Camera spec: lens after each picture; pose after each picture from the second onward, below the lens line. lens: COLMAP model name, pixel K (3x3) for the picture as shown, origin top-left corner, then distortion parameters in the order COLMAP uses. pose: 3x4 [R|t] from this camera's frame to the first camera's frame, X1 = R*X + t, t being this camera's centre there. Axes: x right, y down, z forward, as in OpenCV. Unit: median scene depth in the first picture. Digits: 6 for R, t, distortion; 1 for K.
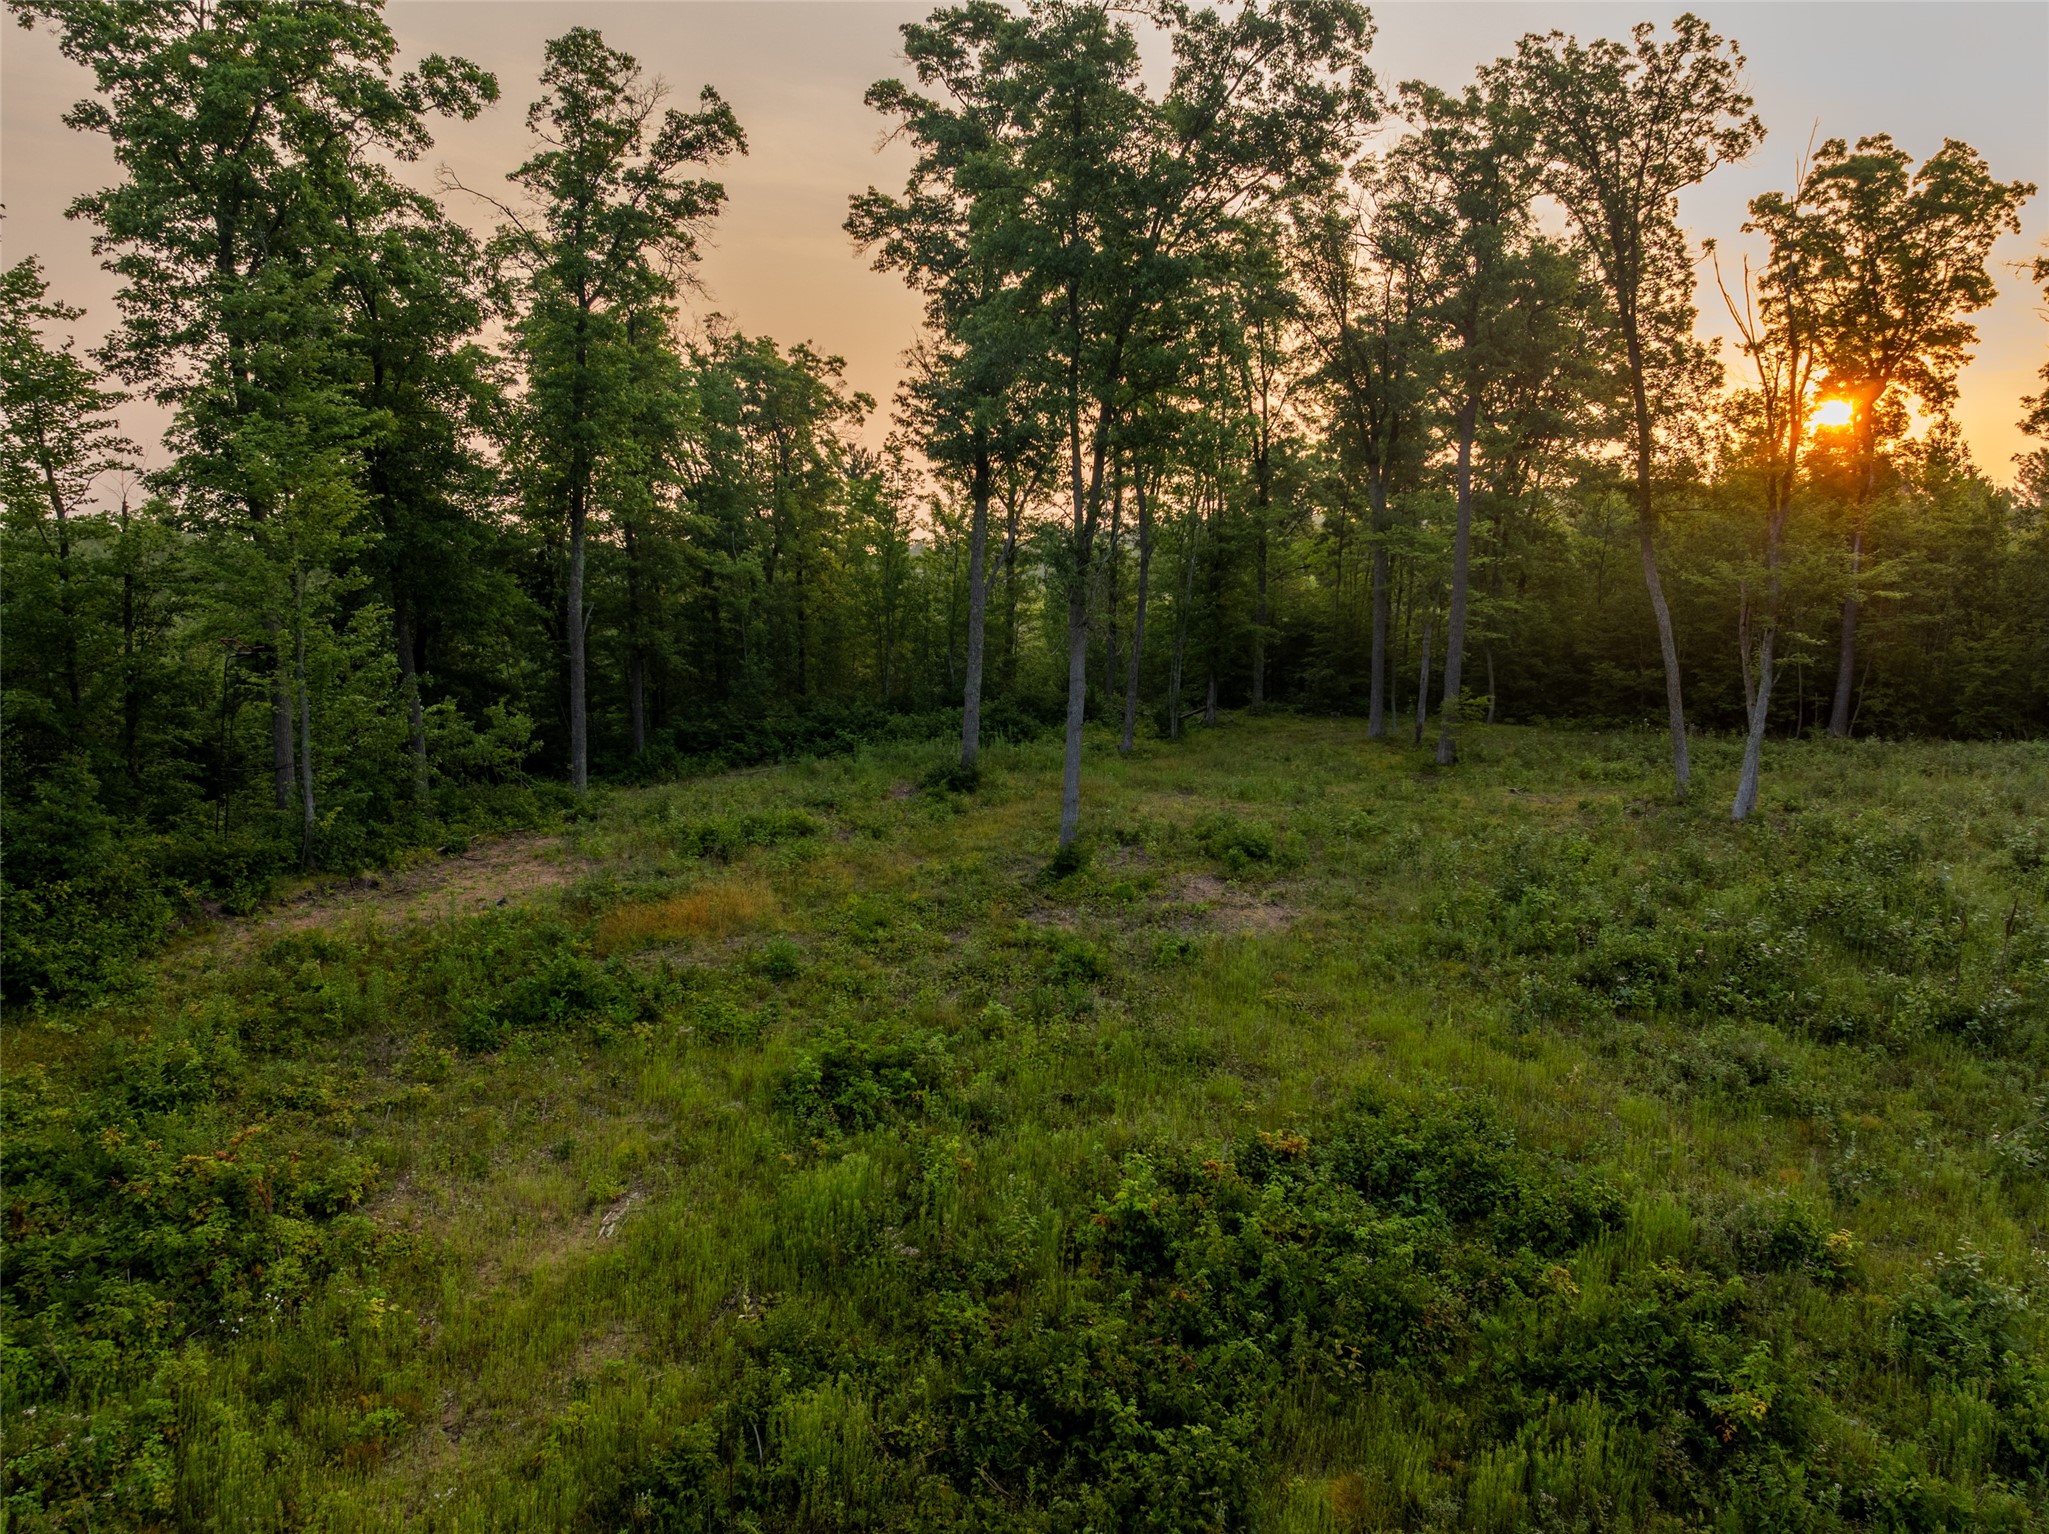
lens RADIAL K [[1435.8, 0, 1027.8], [0, 1435.8, 760.8], [0, 0, 1]] dist [-0.072246, 0.044436]
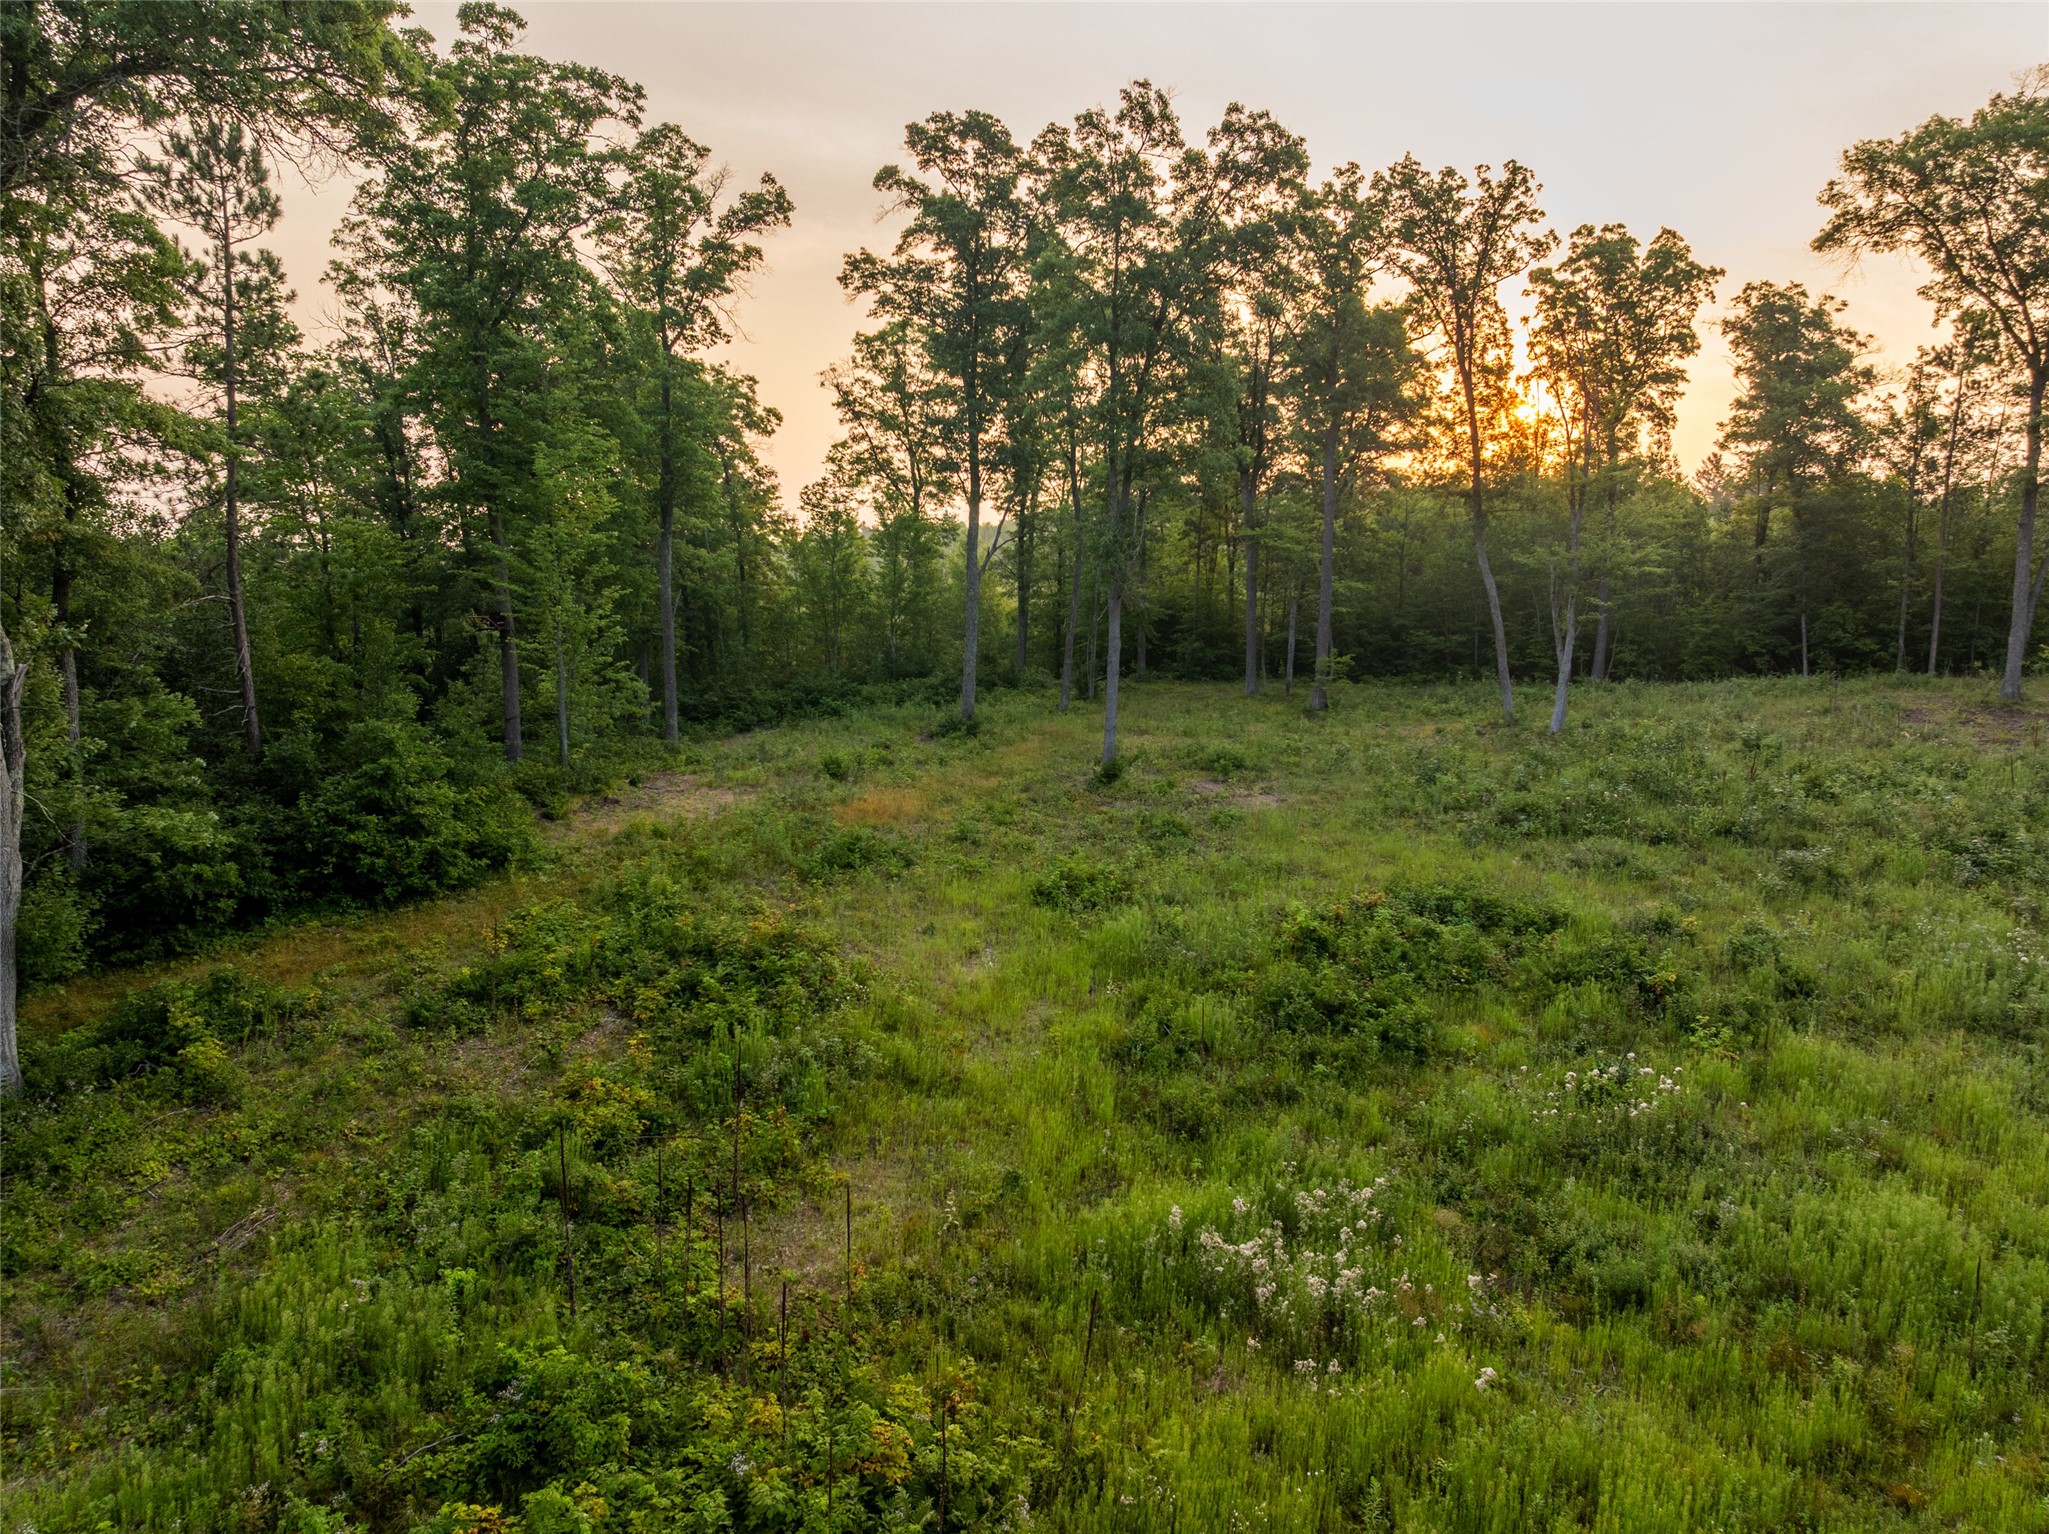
lens RADIAL K [[1435.8, 0, 1021.8], [0, 1435.8, 764.2], [0, 0, 1]] dist [-0.072246, 0.044436]
pose [[0.984468, -0.034246, 0.172191, -0.211014], [0.033720, 0.999413, 0.005975, 0.037807], [-0.172295, -0.000076, 0.985045, -0.237090]]
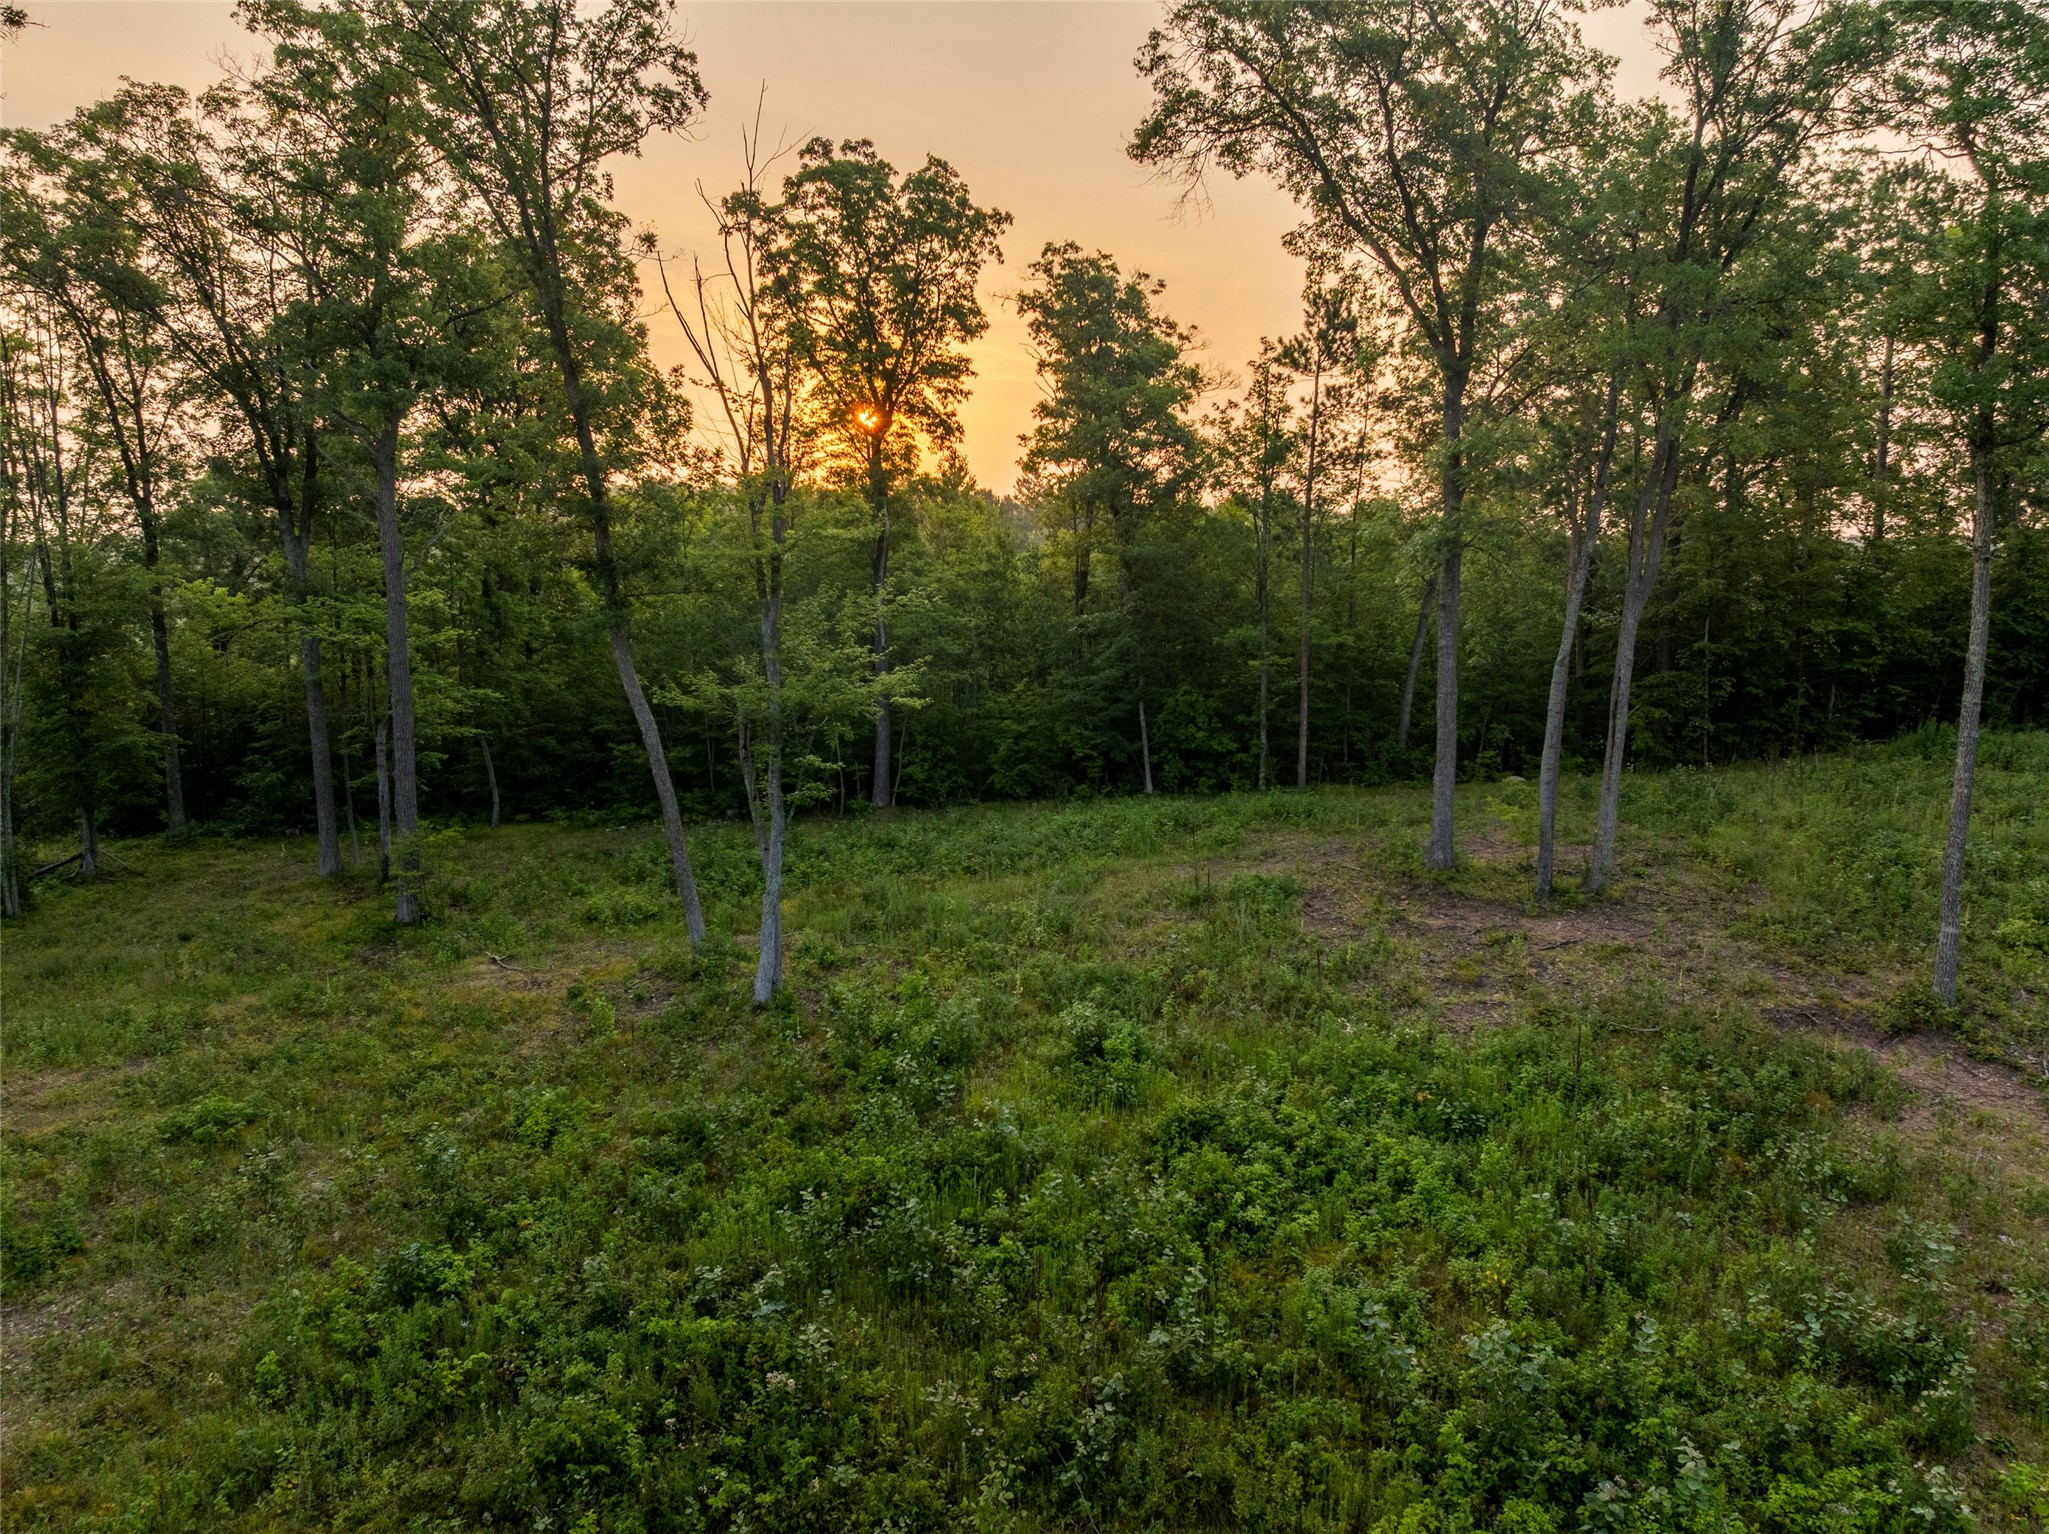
lens RADIAL K [[1435.8, 0, 1031.7], [0, 1435.8, 783.1], [0, 0, 1]] dist [-0.072246, 0.044436]
pose [[0.815091, -0.106569, 0.569447, 0.157775], [0.095968, 0.994193, 0.048693, -0.082565], [-0.571329, 0.014960, 0.820585, 0.228483]]
